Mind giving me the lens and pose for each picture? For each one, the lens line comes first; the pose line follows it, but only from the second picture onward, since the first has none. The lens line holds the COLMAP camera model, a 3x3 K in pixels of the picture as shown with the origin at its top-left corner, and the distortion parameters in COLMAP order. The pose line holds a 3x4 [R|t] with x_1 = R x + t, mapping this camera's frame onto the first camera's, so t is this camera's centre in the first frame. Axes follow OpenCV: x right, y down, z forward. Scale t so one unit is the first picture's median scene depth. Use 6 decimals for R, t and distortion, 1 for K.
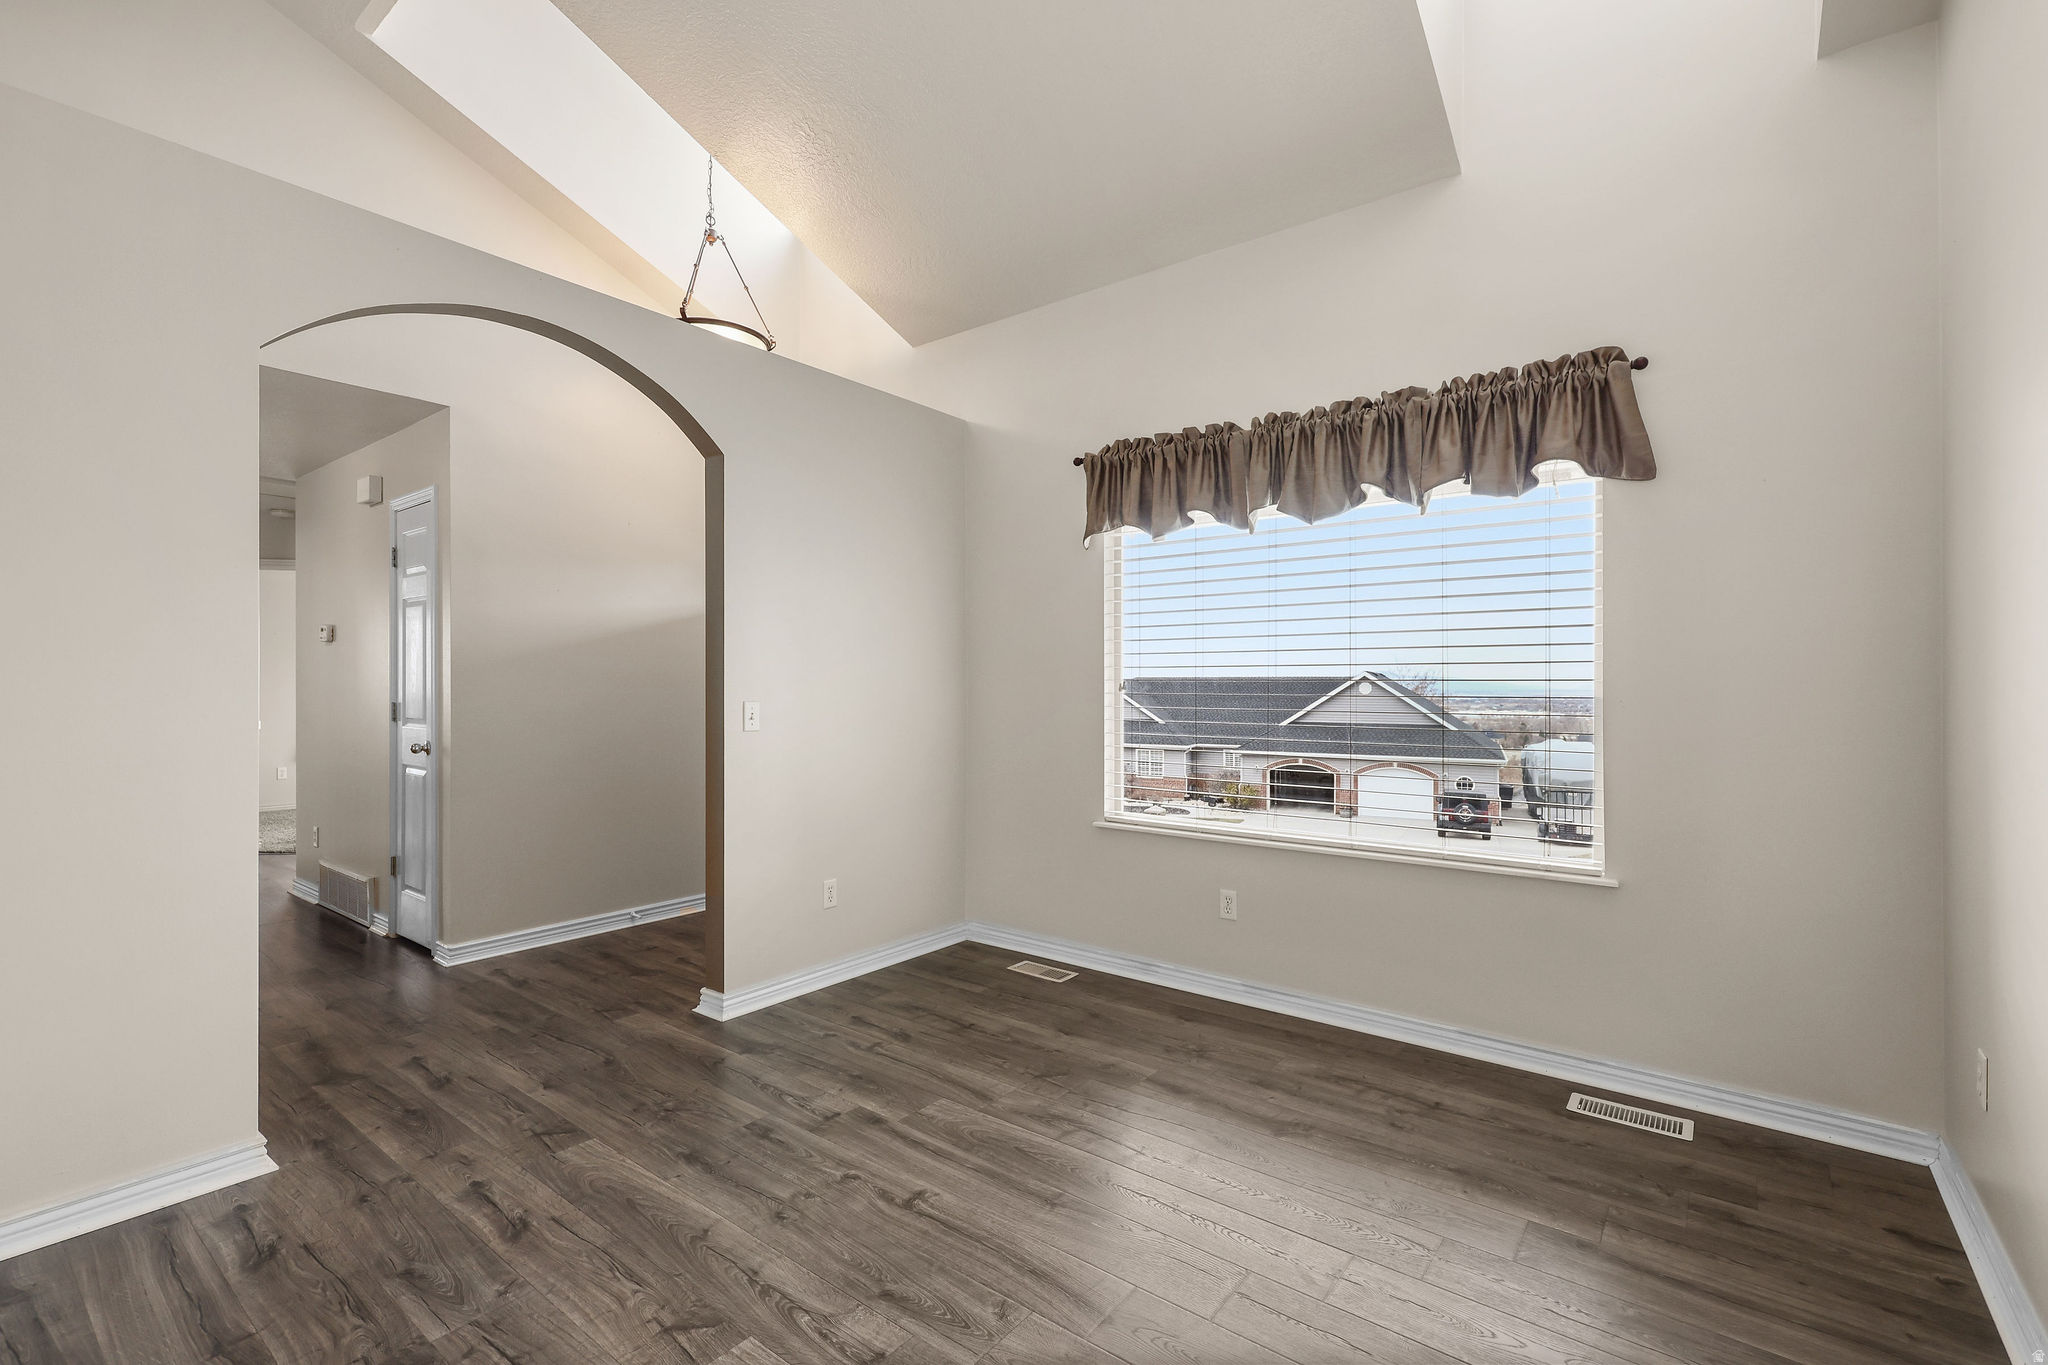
lens RADIAL K [[904.4, 0, 1007.2], [0, 904.4, 687.5], [0, 0, 1]] dist [-0.005177, -0.000616]
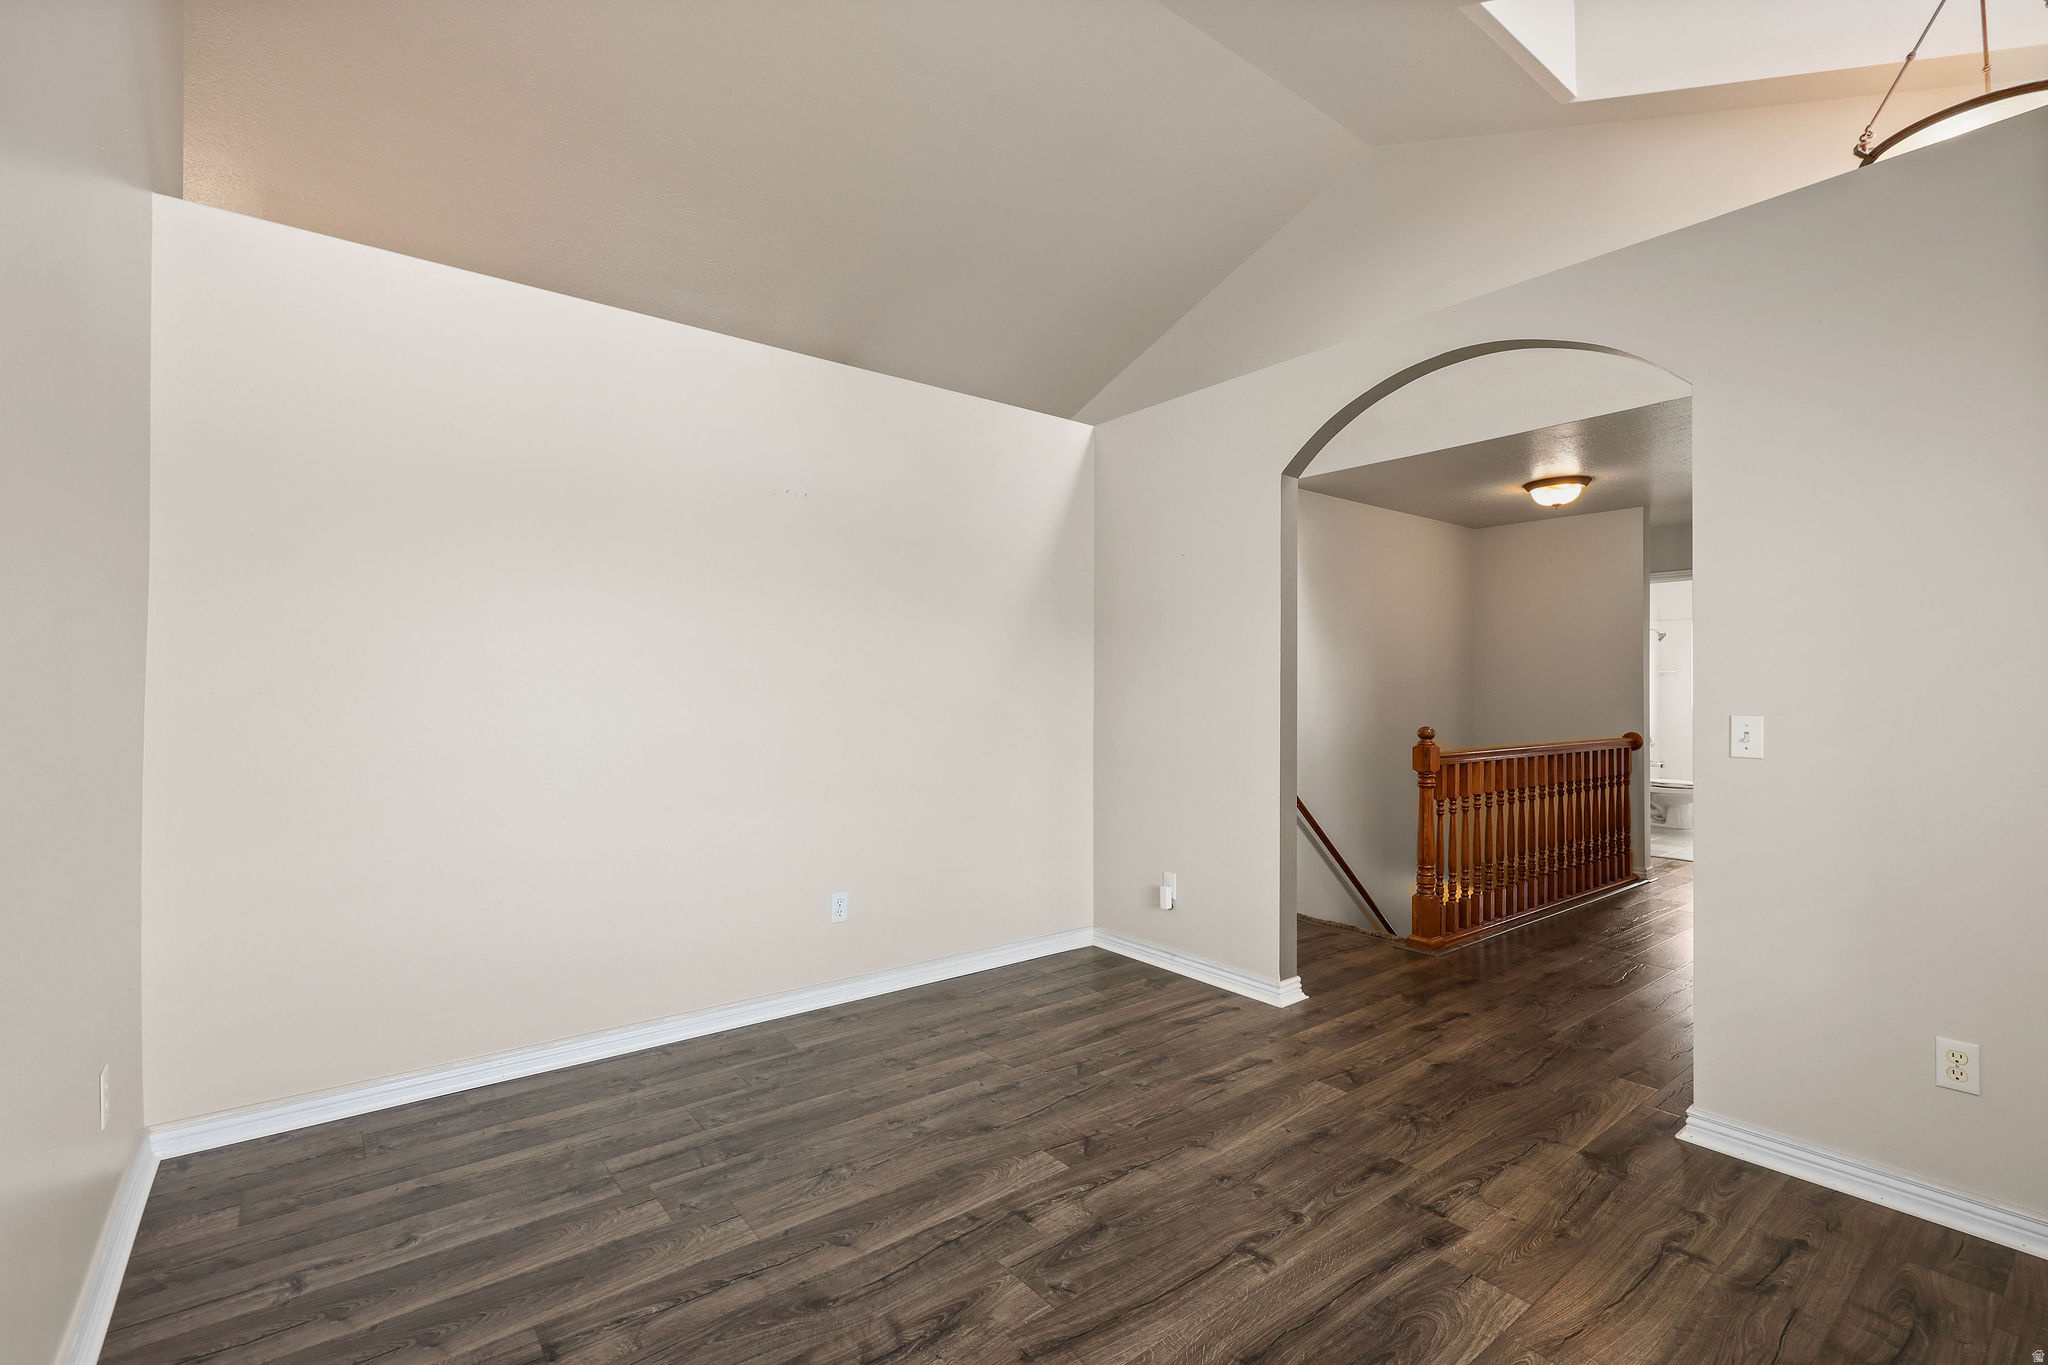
lens RADIAL K [[904.4, 0, 1006.2], [0, 904.4, 684.0], [0, 0, 1]] dist [-0.005177, -0.000616]
pose [[-0.234395, -0.004134, -0.972133, 0.661947], [-0.007819, 0.999967, -0.002368, -0.003658], [0.972110, 0.007046, -0.234419, 0.758795]]
